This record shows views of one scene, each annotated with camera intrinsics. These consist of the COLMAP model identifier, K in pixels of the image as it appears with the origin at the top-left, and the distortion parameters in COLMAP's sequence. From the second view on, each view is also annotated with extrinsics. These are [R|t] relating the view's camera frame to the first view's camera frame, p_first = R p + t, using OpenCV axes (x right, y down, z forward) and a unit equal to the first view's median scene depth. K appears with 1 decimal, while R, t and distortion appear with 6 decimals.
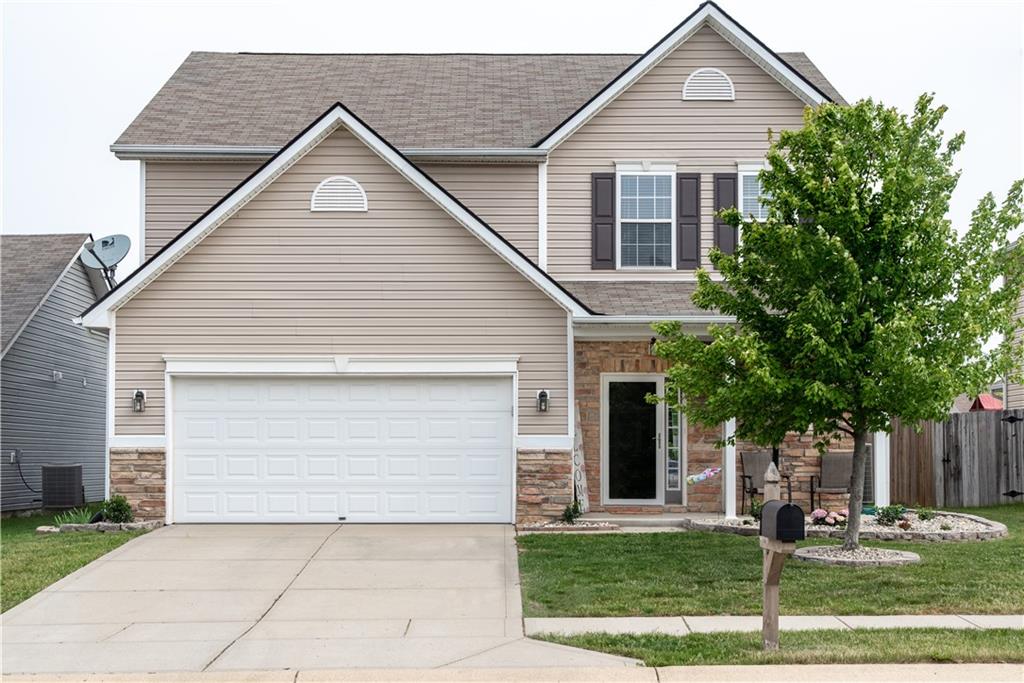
lens RADIAL K [[1533.5, 0, 512.1], [0, 1533.5, 341.9], [0, 0, 1]] dist [-0.006137, 0.000000]
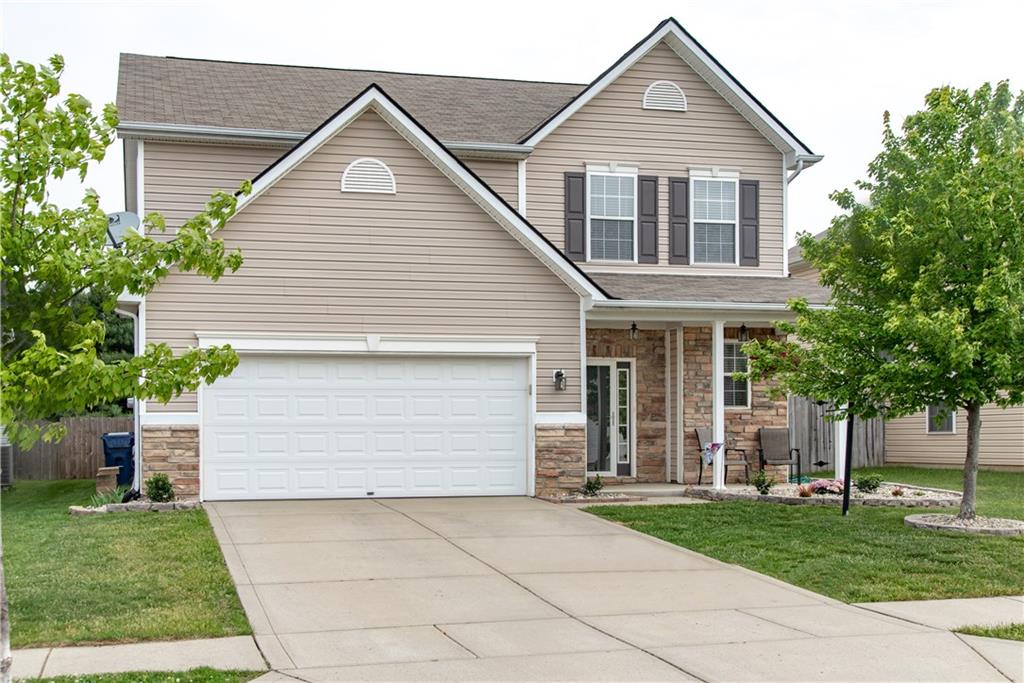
lens RADIAL K [[1214.3, 0, 510.7], [0, 1214.3, 395.9], [0, 0, 1]] dist [0.000960, 0.000000]
pose [[0.978631, 0.002304, 0.205613, -0.183436], [-0.010739, 0.999145, 0.039921, 0.016104], [-0.205346, -0.041276, 0.977819, 0.184528]]
